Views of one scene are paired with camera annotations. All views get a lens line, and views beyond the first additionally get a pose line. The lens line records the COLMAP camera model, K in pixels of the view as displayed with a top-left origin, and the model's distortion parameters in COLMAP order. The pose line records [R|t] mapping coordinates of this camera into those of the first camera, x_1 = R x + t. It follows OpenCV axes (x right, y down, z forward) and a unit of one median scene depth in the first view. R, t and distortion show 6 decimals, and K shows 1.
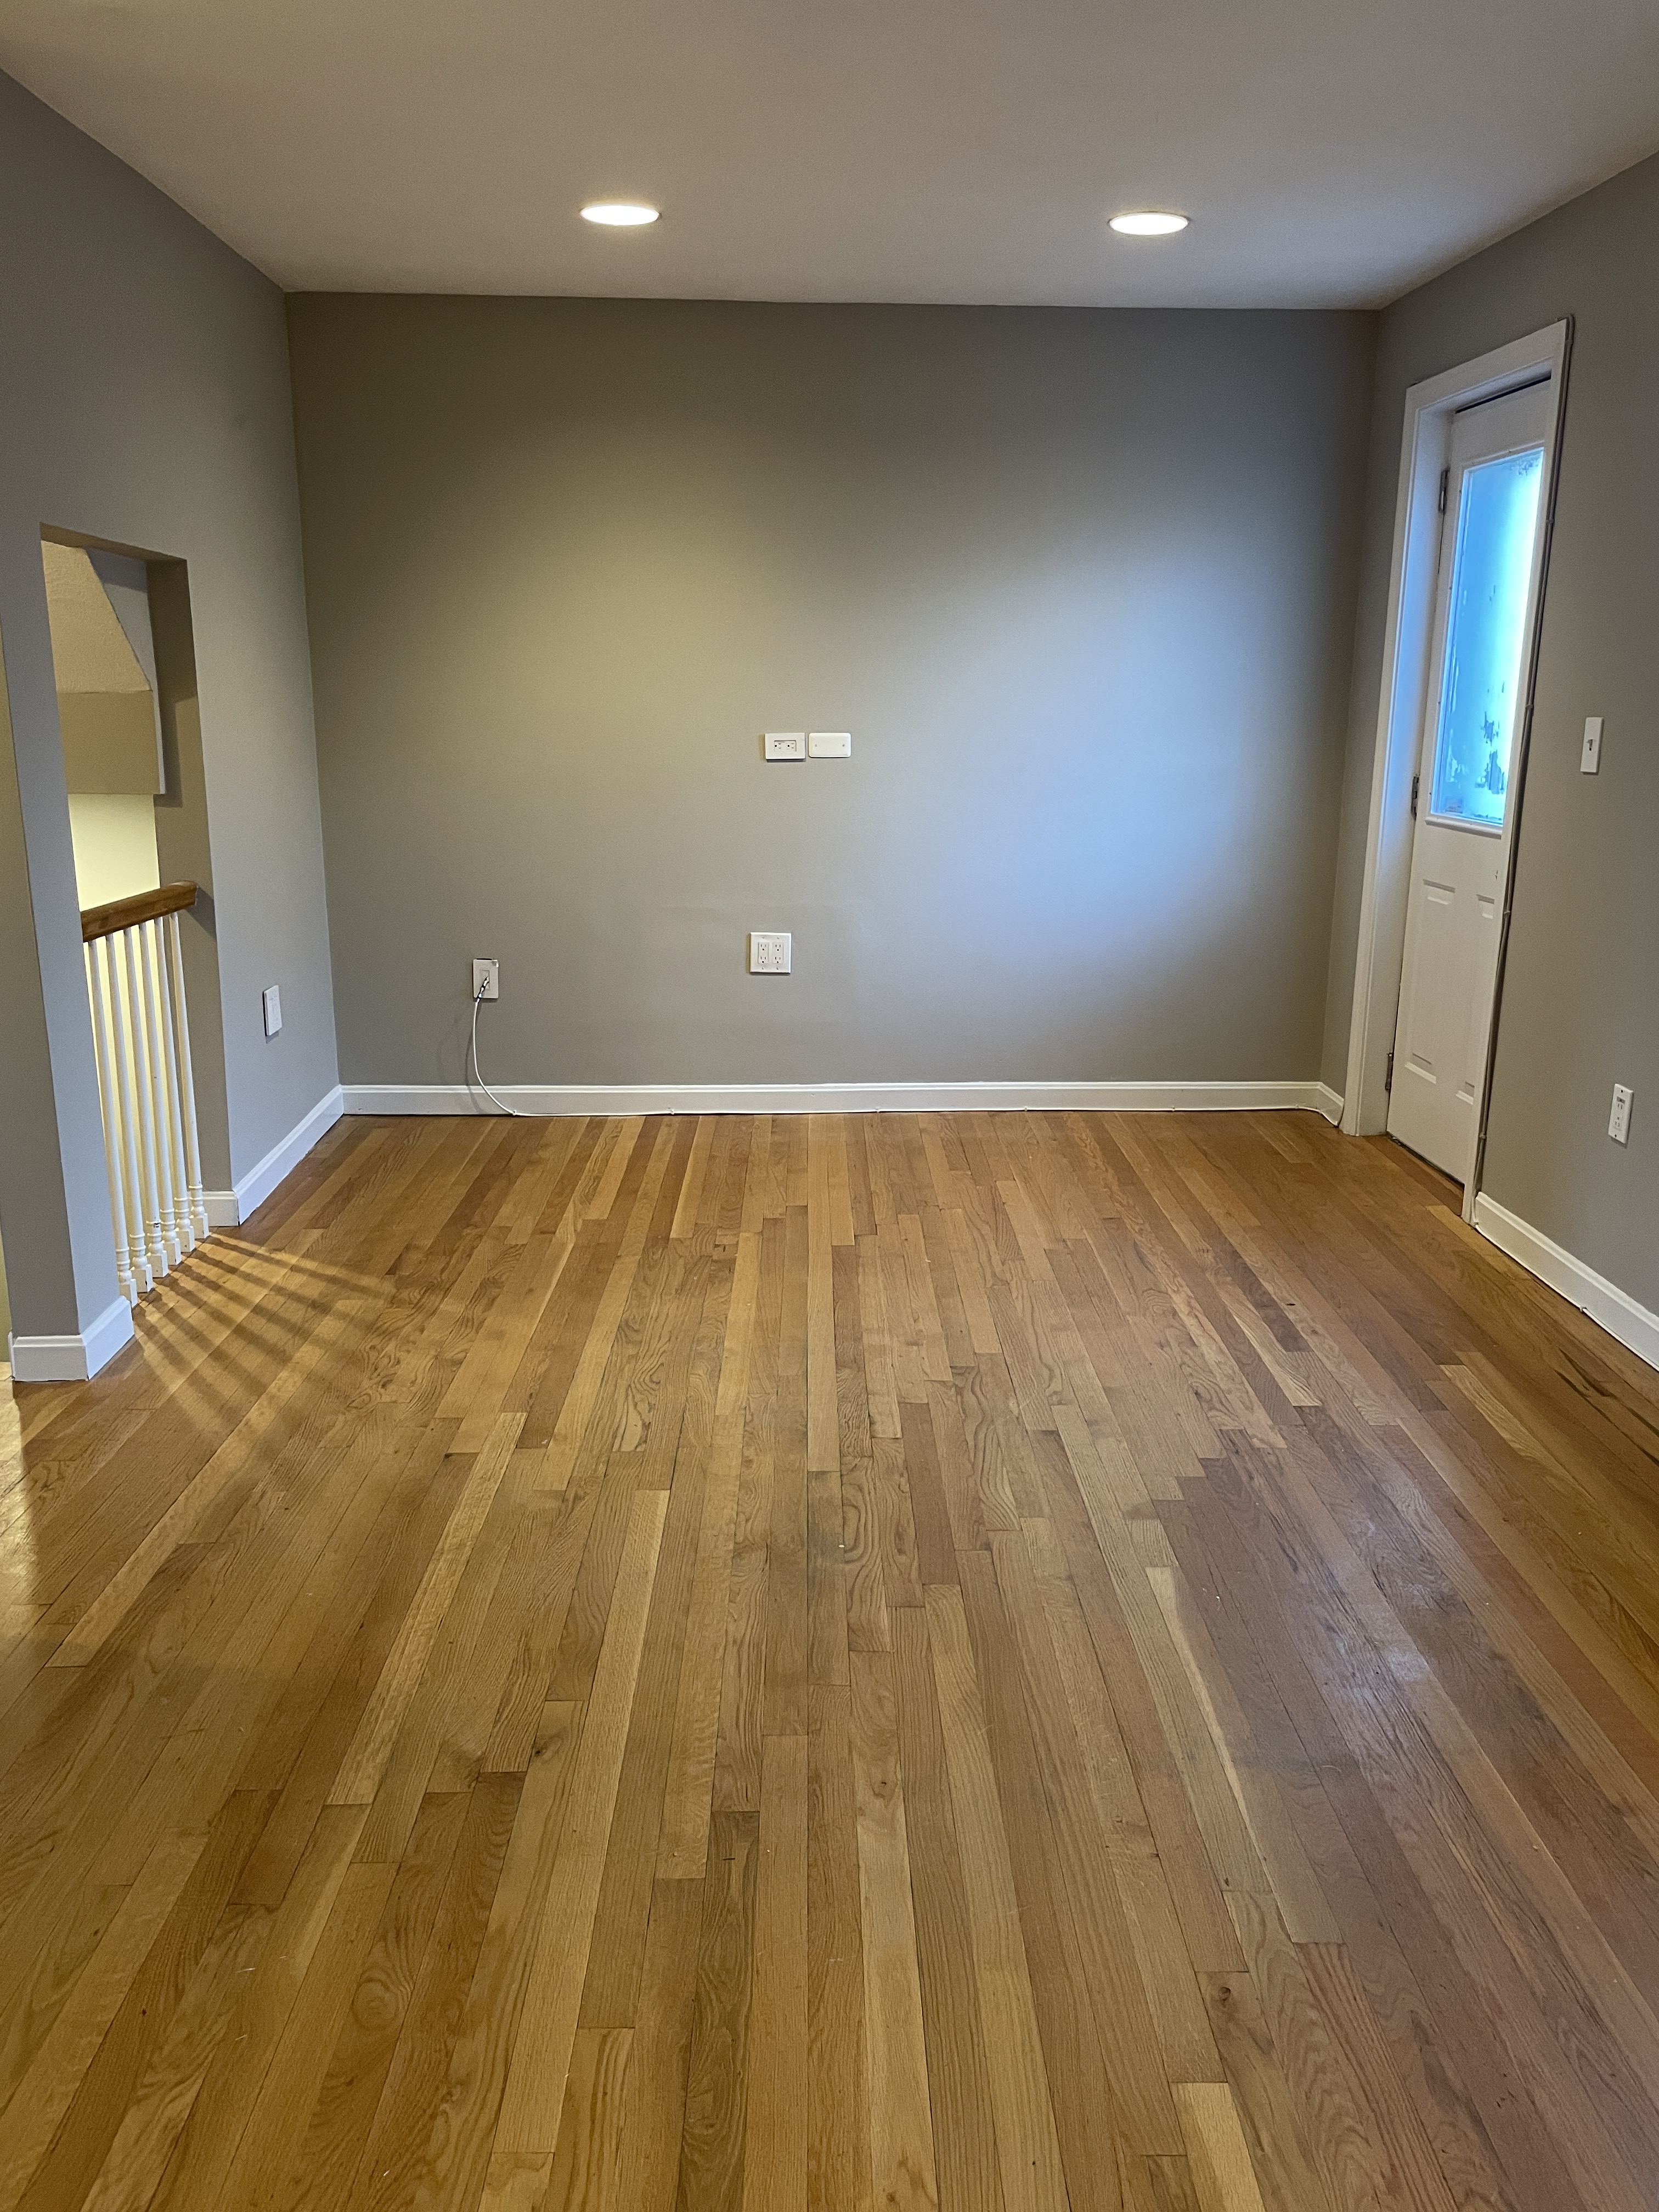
lens RADIAL K [[1675.8, 0, 843.5], [0, 1675.8, 1094.0], [0, 0, 1]] dist [0.077826, -0.104382]
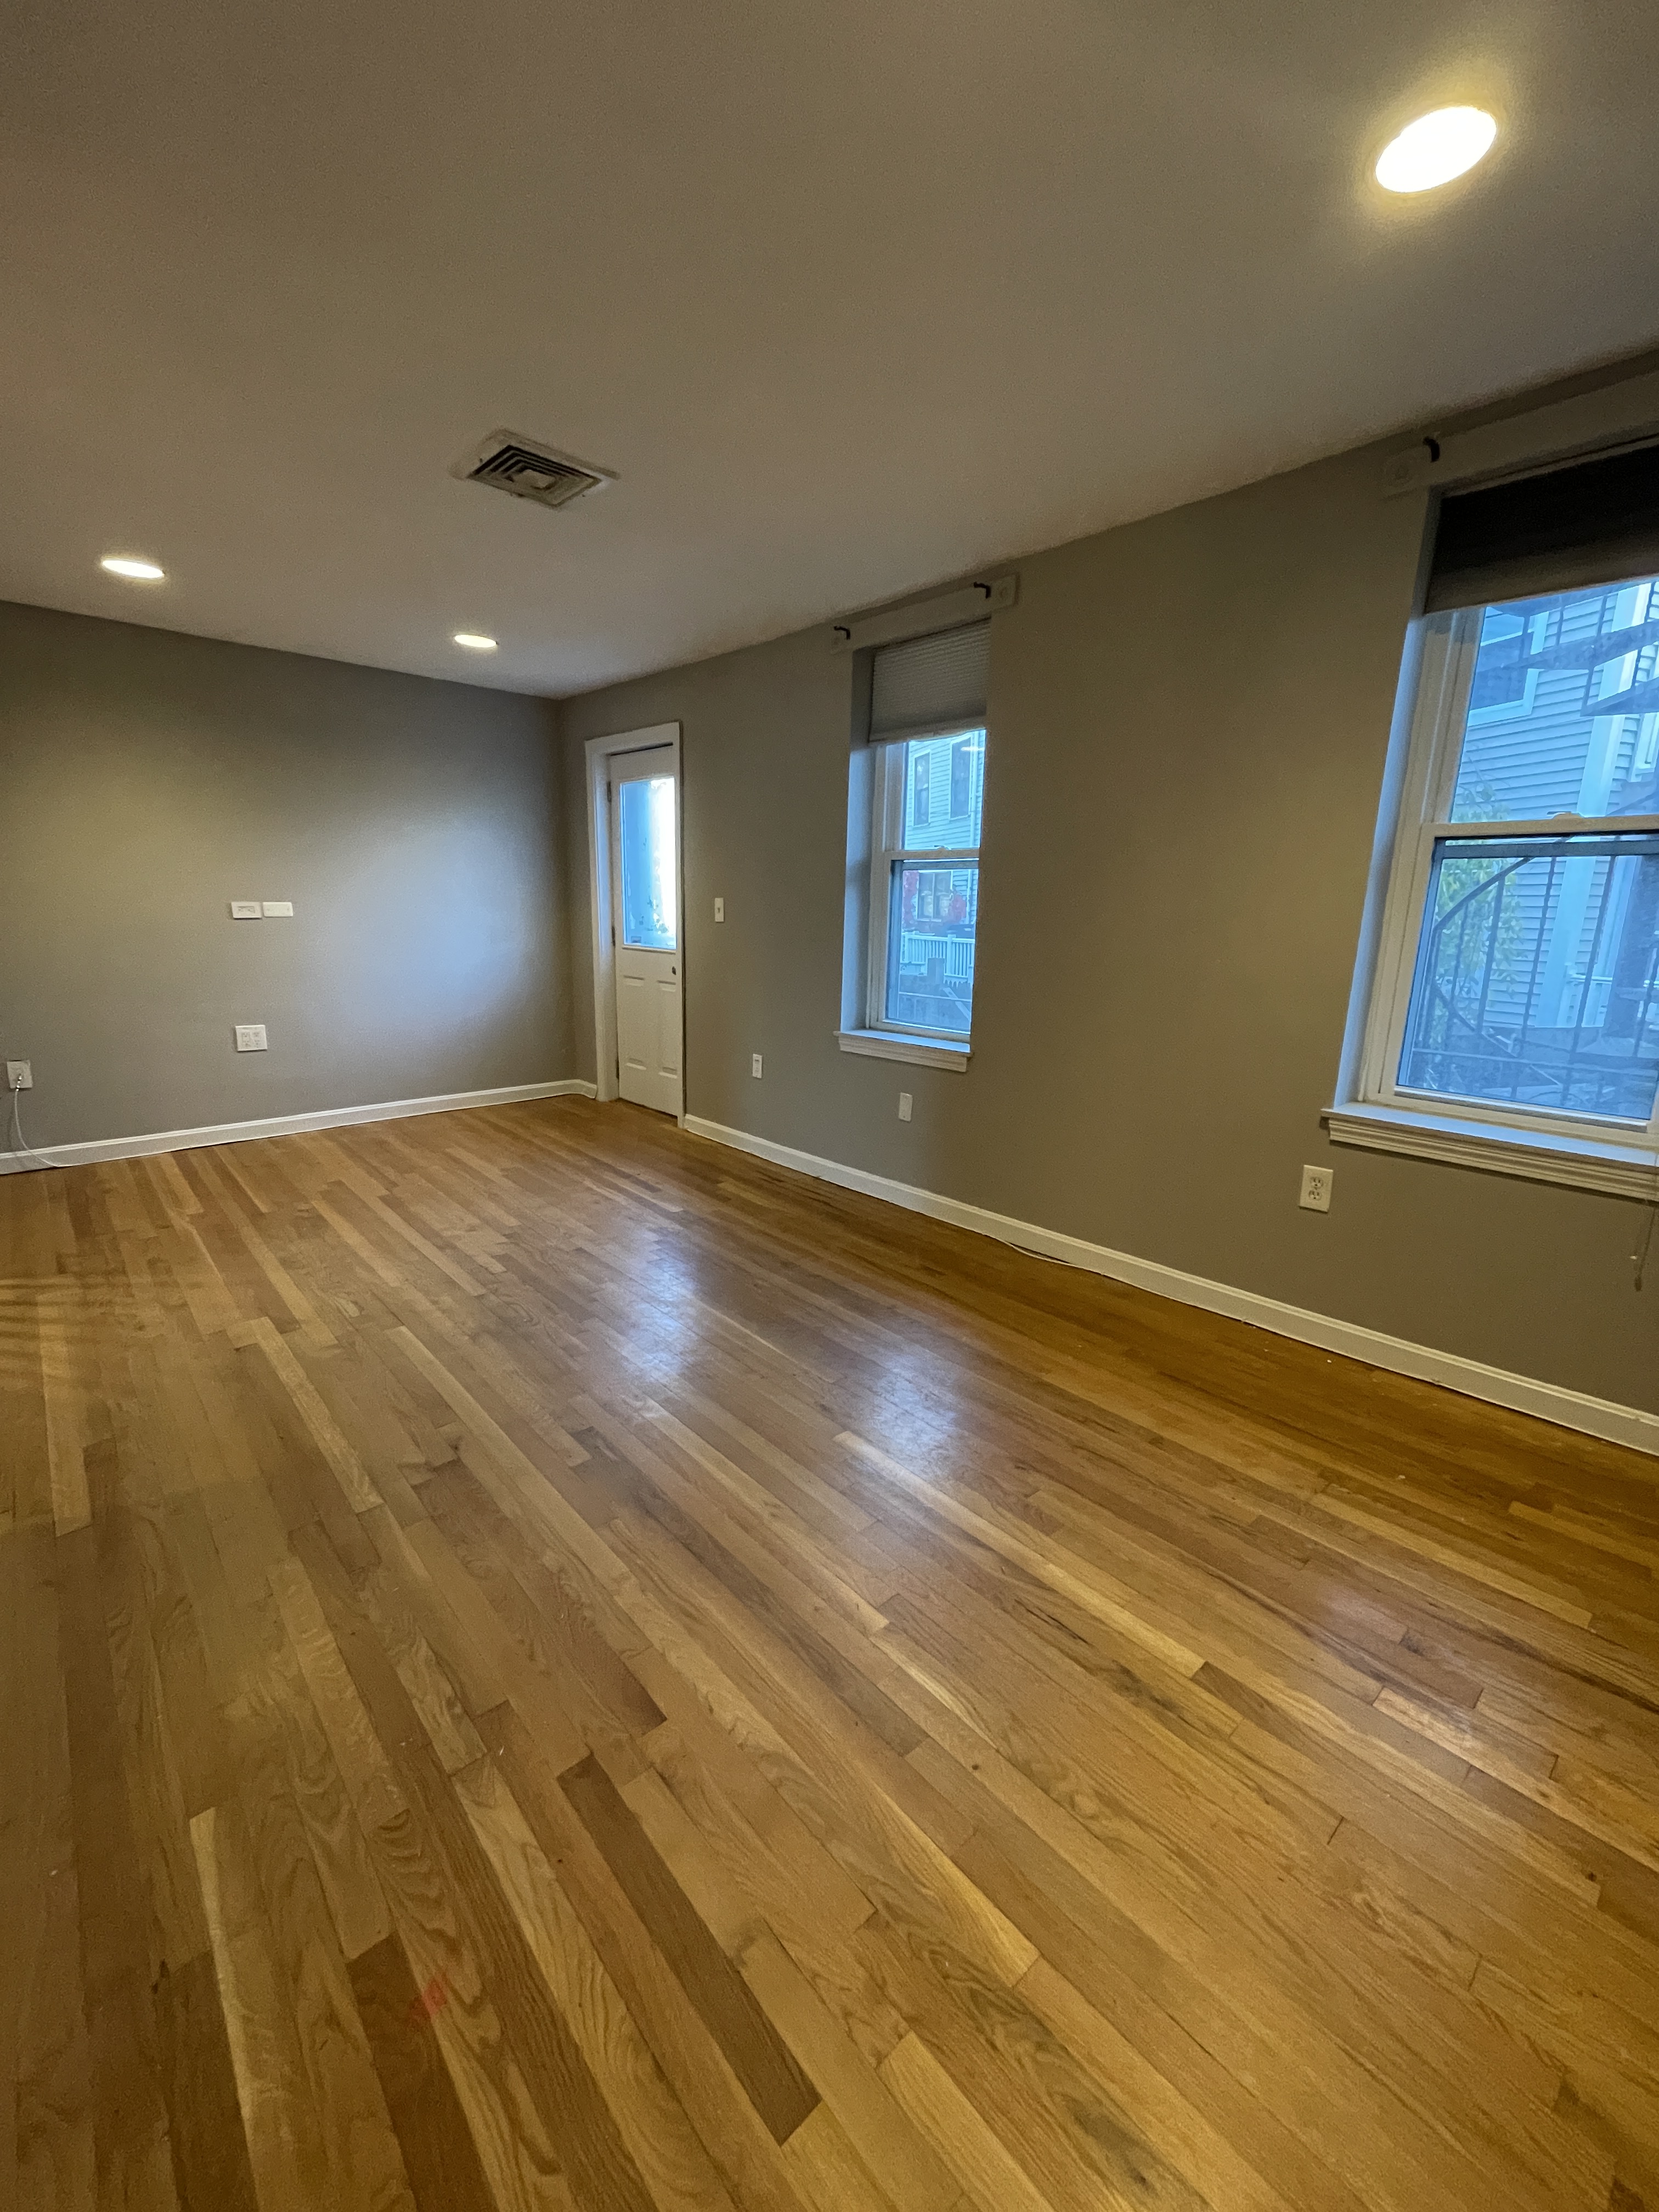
lens RADIAL K [[890.9, 0, 827.1], [0, 890.9, 1101.8], [0, 0, 1]] dist [-0.000610, -0.001166]
pose [[0.759555, -0.132719, 0.636759, -0.275072], [0.134790, 0.989828, 0.045525, 0.017679], [-0.636324, 0.051250, 0.769718, -0.009597]]
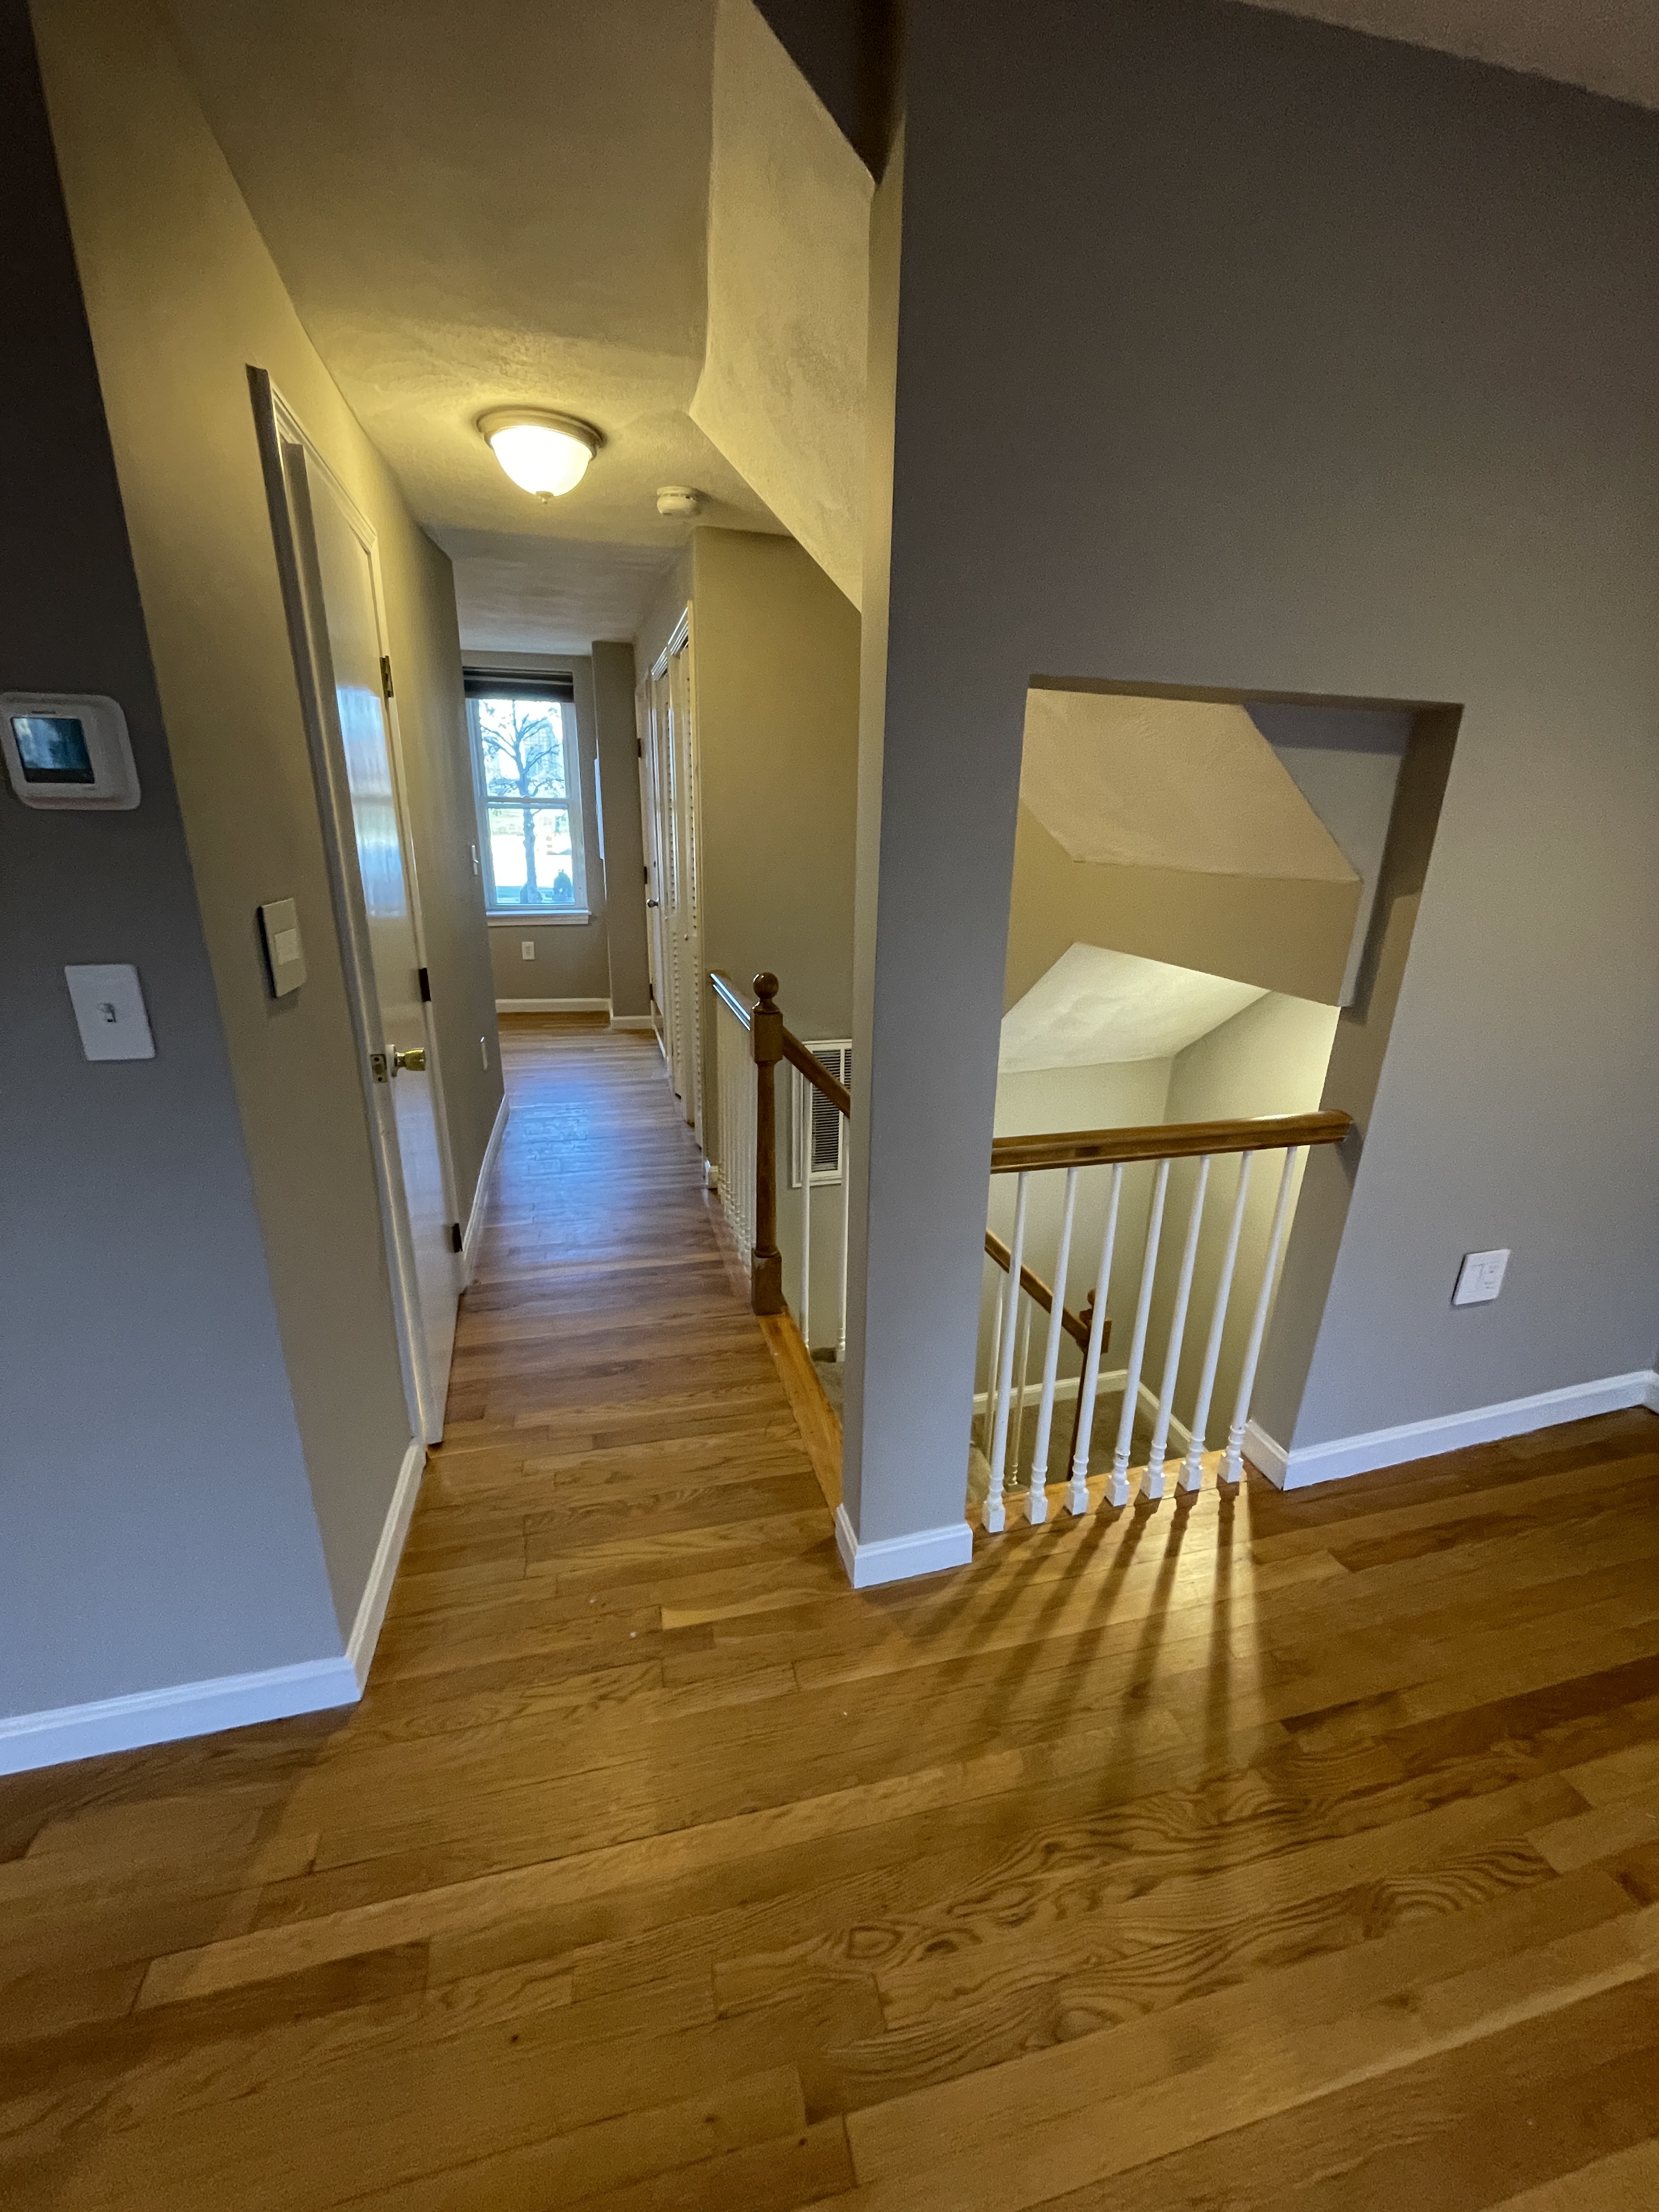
lens RADIAL K [[890.9, 0, 829.4], [0, 890.9, 1101.0], [0, 0, 1]] dist [-0.000610, -0.001166]
pose [[0.219821, 0.285655, -0.932781, -0.044845], [-0.228520, 0.944643, 0.235434, -0.211923], [0.948397, 0.161405, 0.272930, 0.778375]]
